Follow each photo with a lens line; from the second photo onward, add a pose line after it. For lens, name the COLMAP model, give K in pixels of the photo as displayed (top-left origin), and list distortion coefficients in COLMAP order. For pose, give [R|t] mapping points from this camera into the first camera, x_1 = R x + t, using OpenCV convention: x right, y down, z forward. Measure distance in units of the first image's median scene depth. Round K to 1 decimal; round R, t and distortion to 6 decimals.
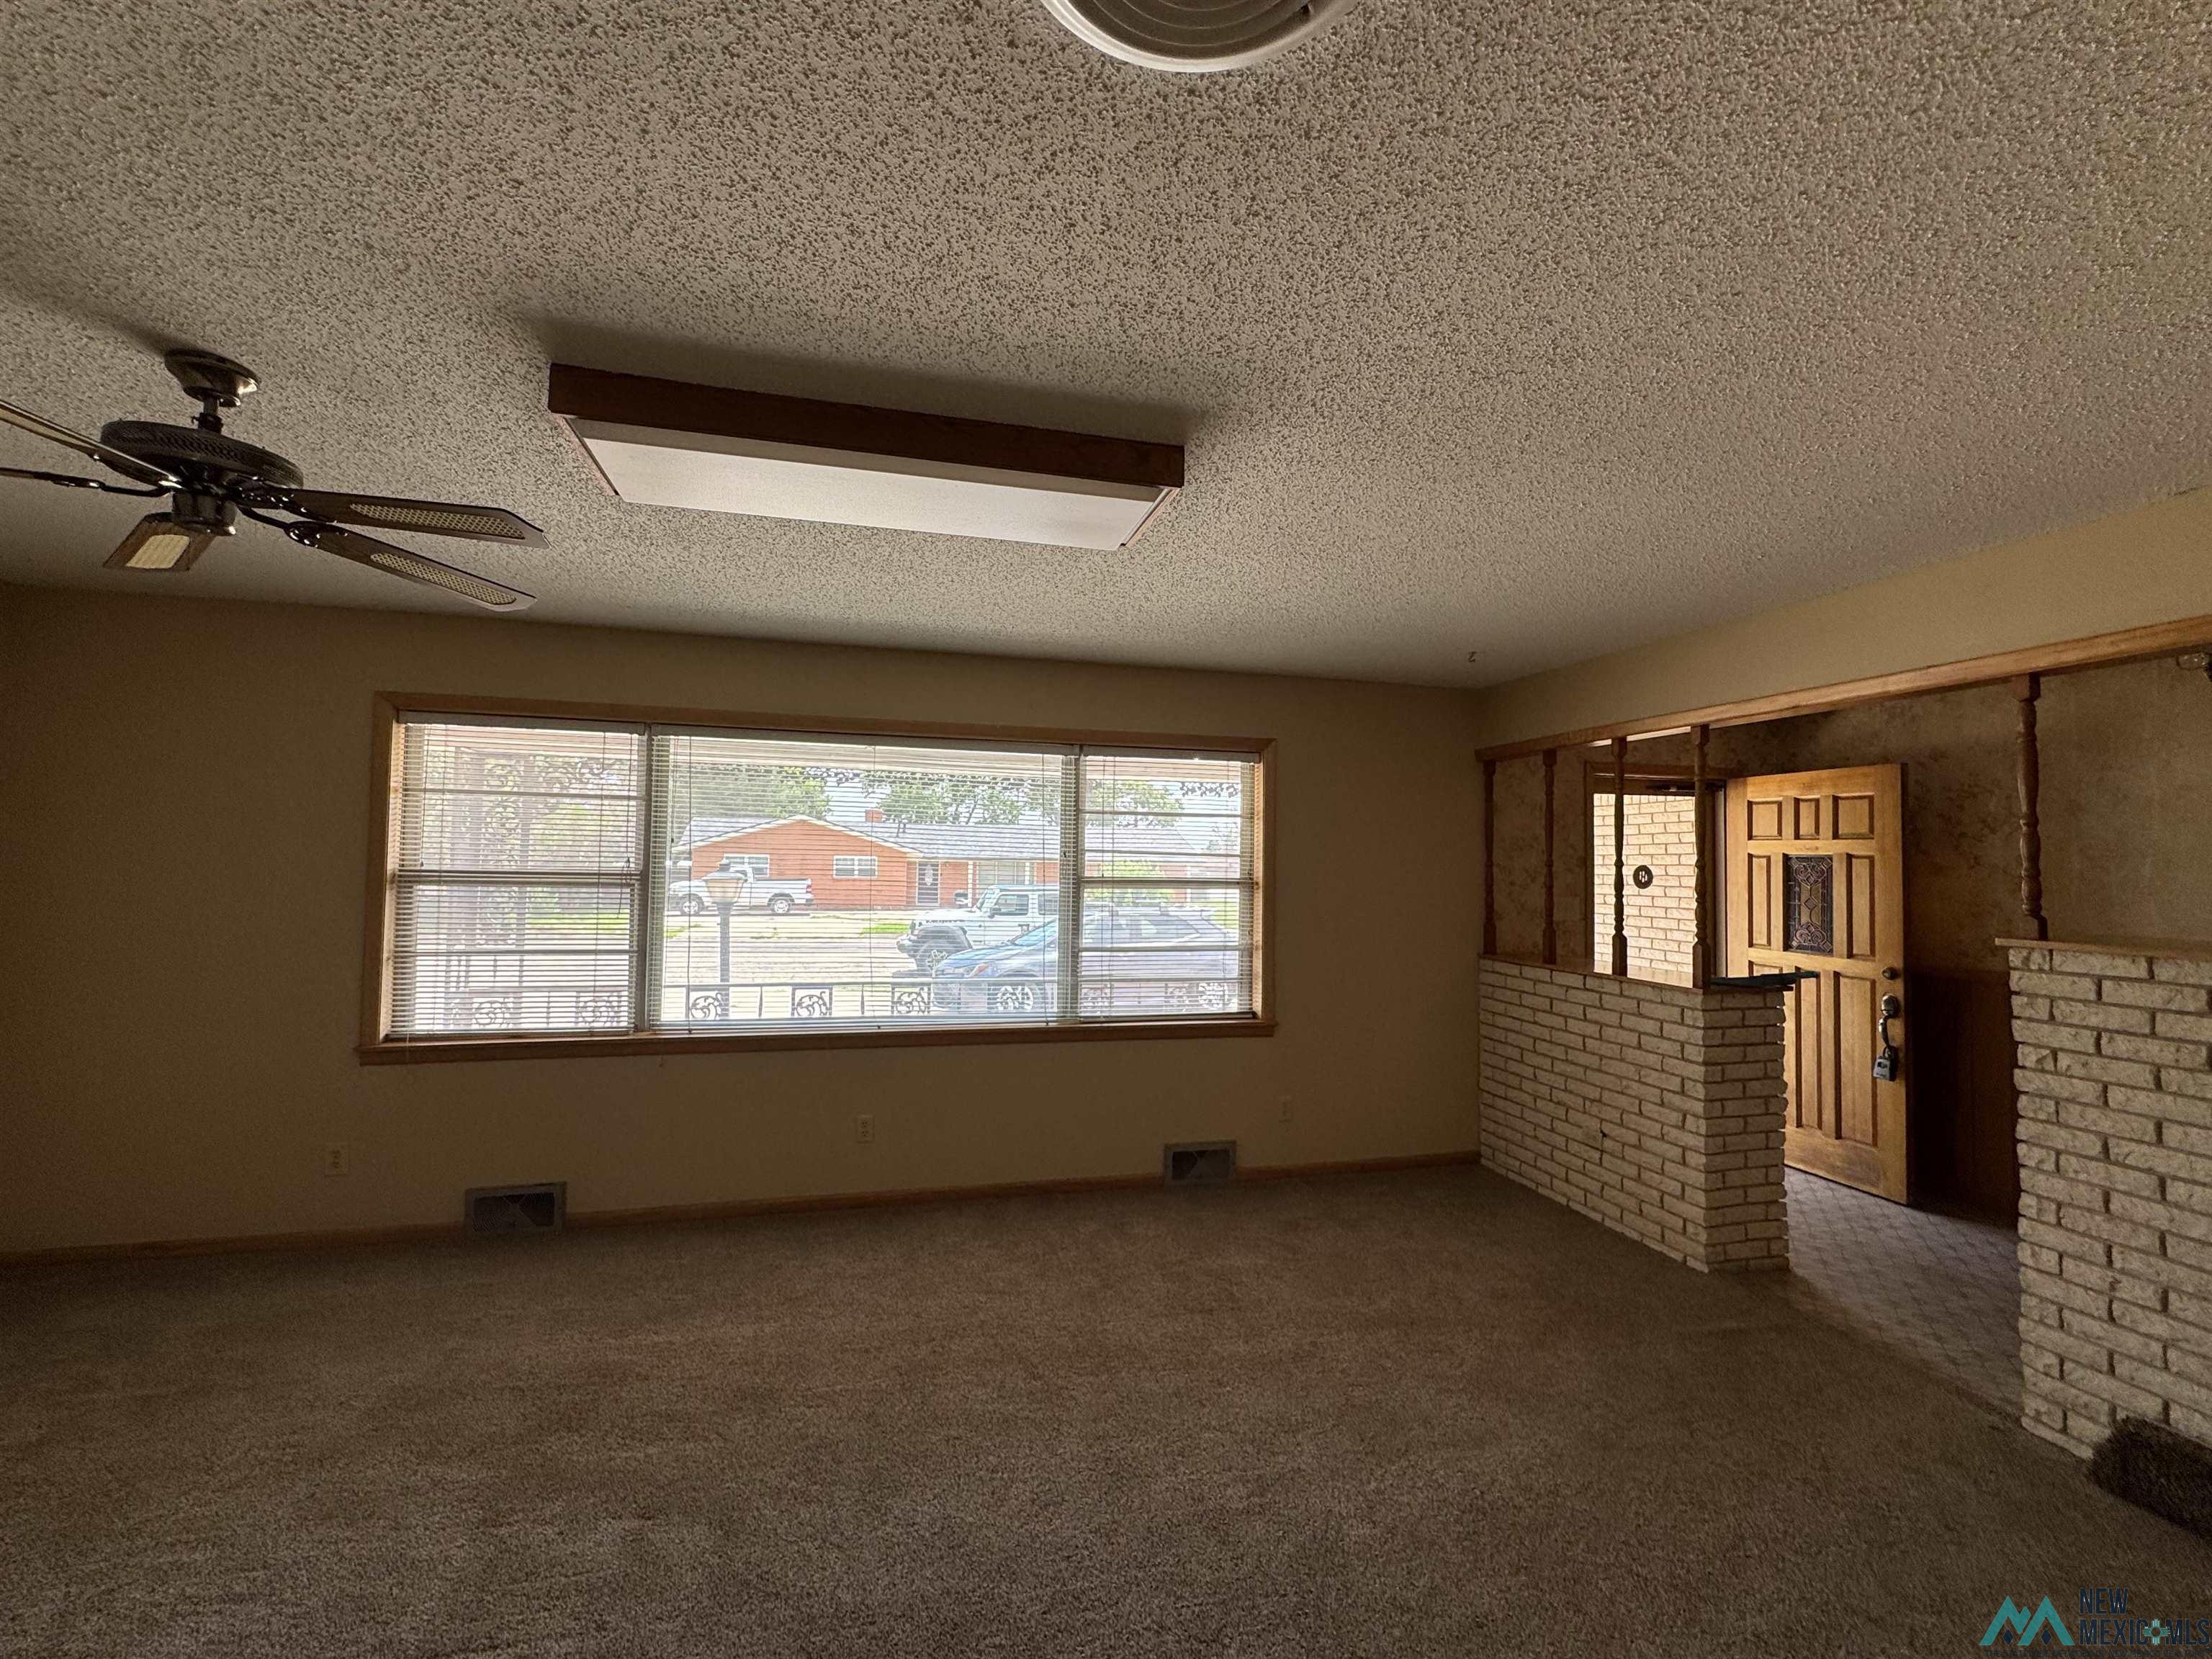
lens RADIAL K [[939.1, 0, 1106.0], [0, 939.1, 829.5], [0, 0, 1]] dist [-0.001873, 0.000401]
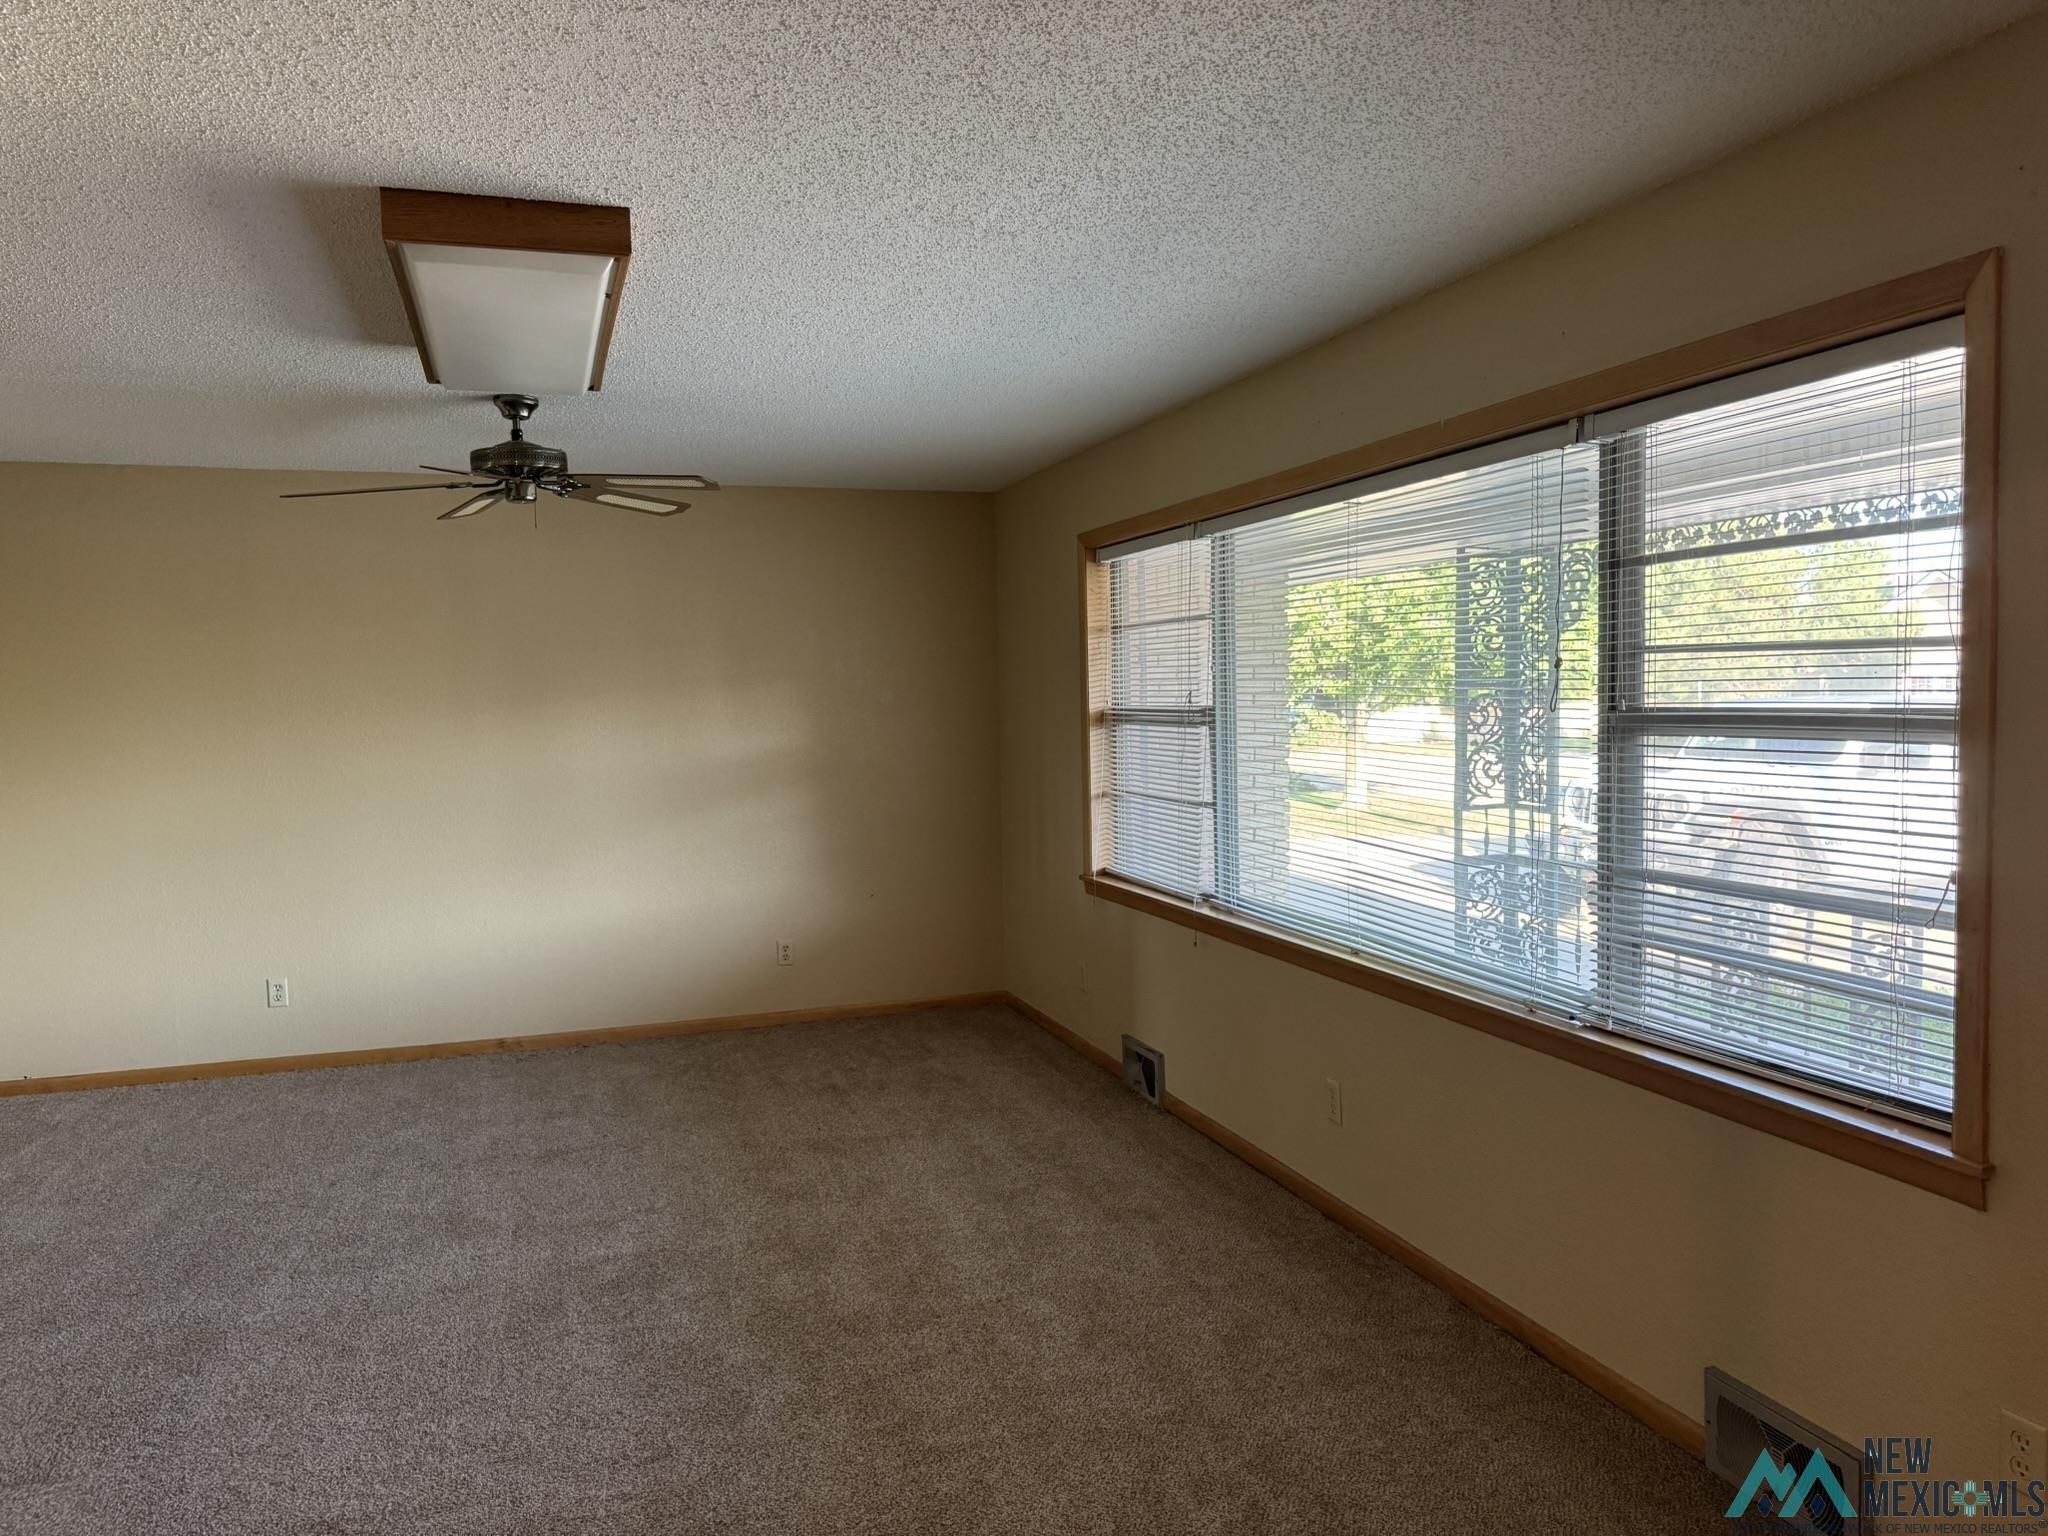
lens RADIAL K [[1407.4, 0, 1024.0], [0, 1407.4, 768.0], [0, 0, 1]] dist [0.065867, -0.068959]
pose [[0.083279, 0.032758, -0.995988, 0.724952], [0.052641, 0.997920, 0.037223, 0.044083], [0.995135, -0.055530, 0.081382, 0.753928]]
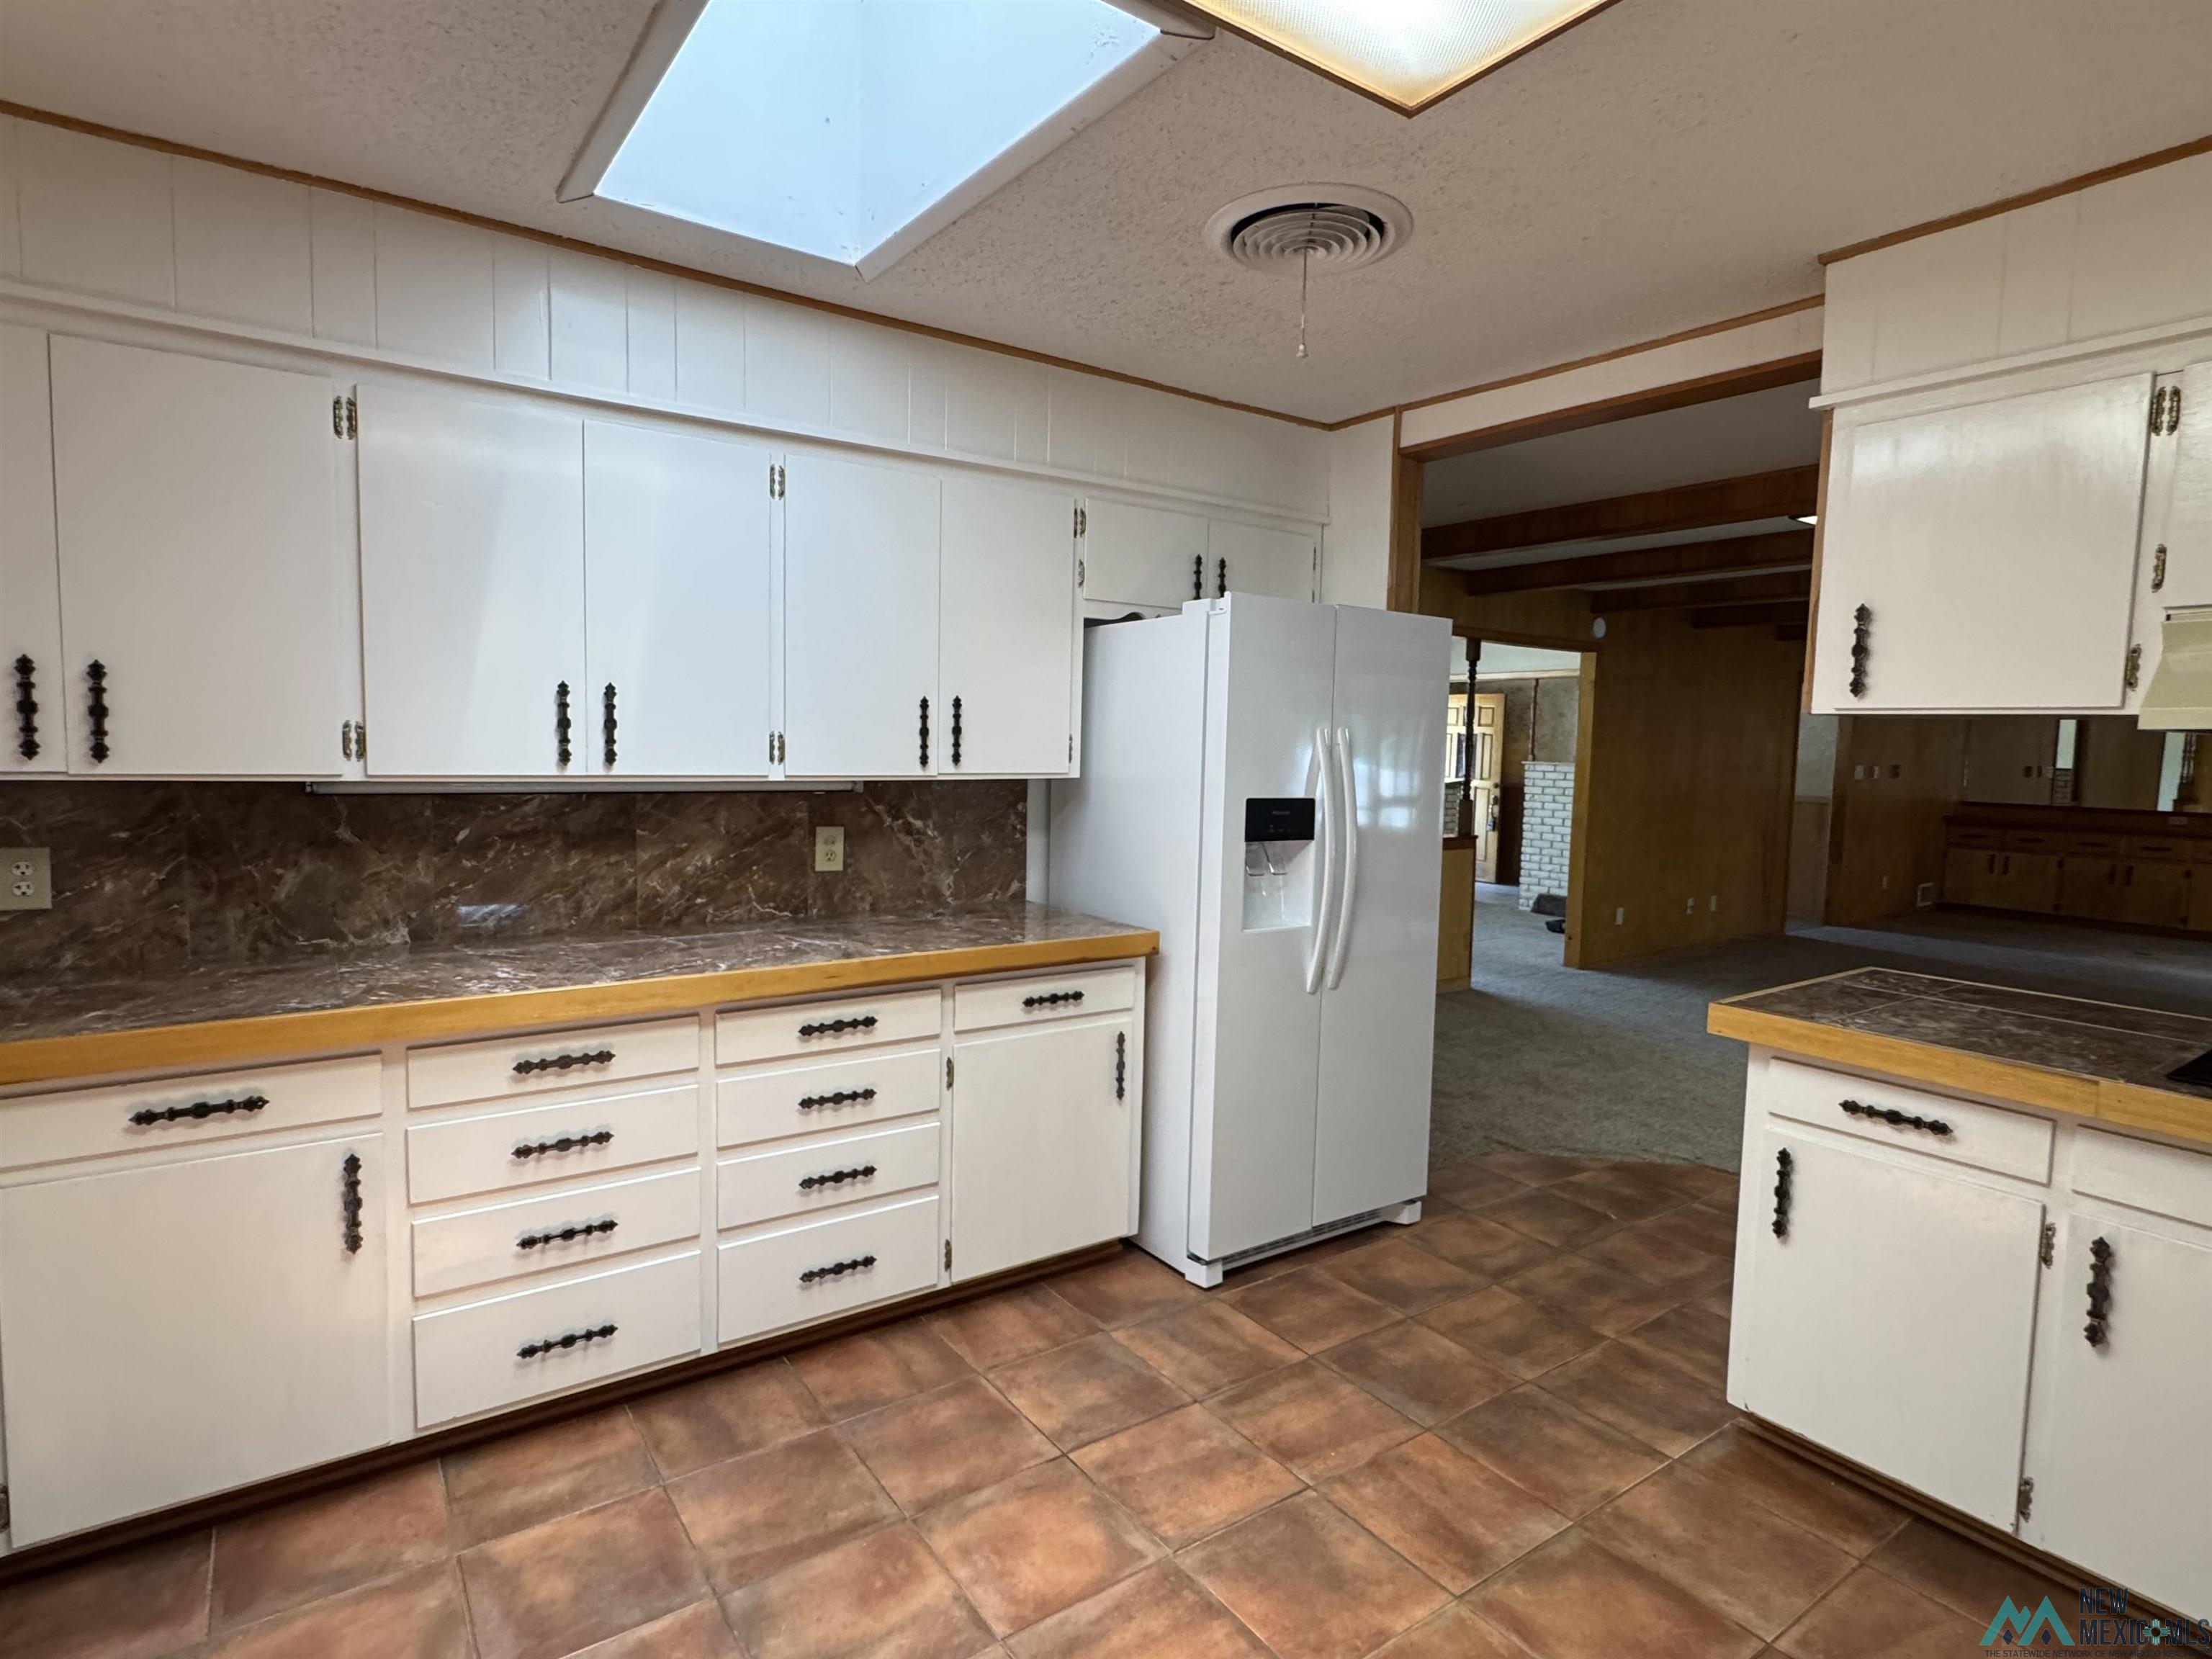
lens RADIAL K [[1165.2, 0, 1106.0], [0, 1165.2, 829.5], [0, 0, 1]] dist [0.000698, 0.000103]
pose [[0.934492, -0.020137, 0.355414, -1.103690], [-0.022596, 0.993030, 0.115677, -0.048112], [-0.355266, -0.116130, 0.927523, -1.360526]]
